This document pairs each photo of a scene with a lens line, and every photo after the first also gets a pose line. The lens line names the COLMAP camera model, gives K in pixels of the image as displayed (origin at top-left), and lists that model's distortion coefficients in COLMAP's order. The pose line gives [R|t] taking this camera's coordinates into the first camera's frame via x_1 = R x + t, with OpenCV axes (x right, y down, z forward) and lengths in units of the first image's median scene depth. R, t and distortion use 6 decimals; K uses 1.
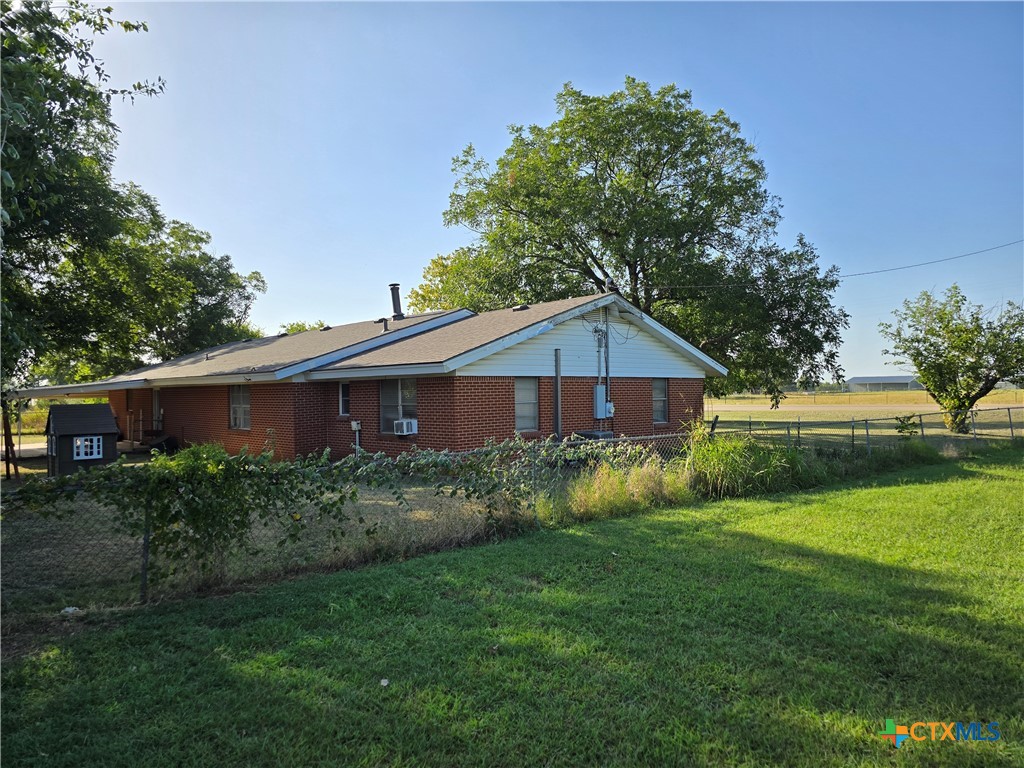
lens RADIAL K [[673.2, 0, 514.0], [0, 673.2, 386.2], [0, 0, 1]] dist [0.083791, -0.066052]
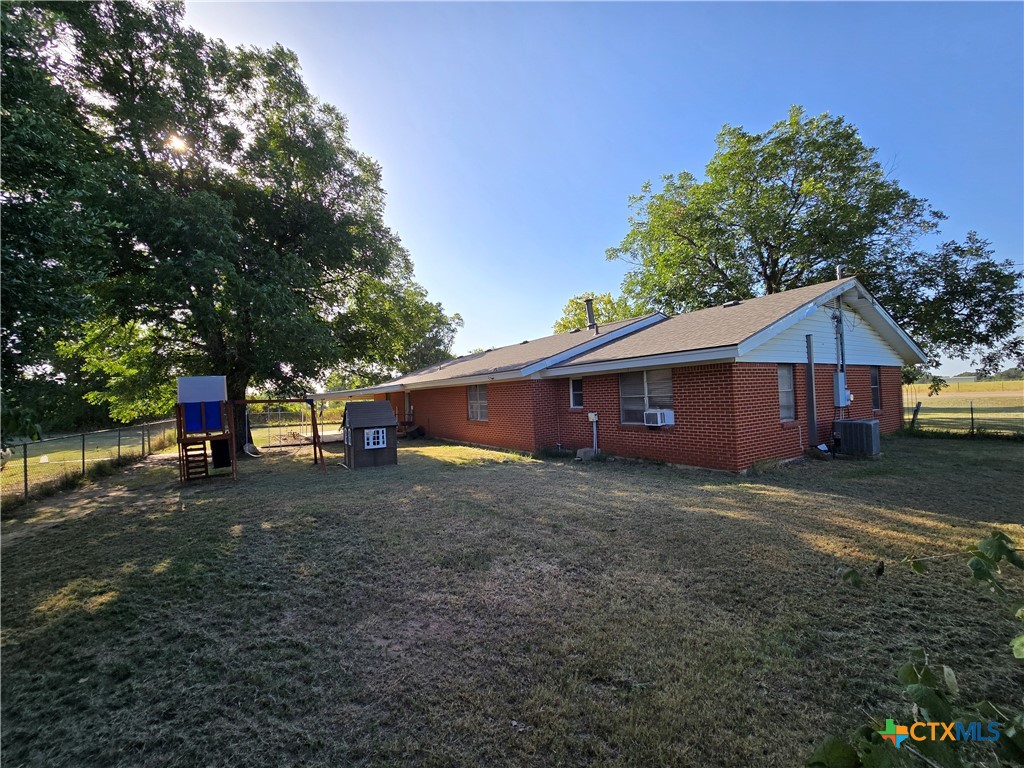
lens RADIAL K [[410.0, 0, 506.0], [0, 410.0, 385.3], [0, 0, 1]] dist [-0.000107, -0.000009]
pose [[0.980918, -0.027972, -0.192401, -0.211007], [0.025139, 0.999537, -0.017151, 0.013492], [0.192791, 0.011987, 0.981167, 0.285947]]
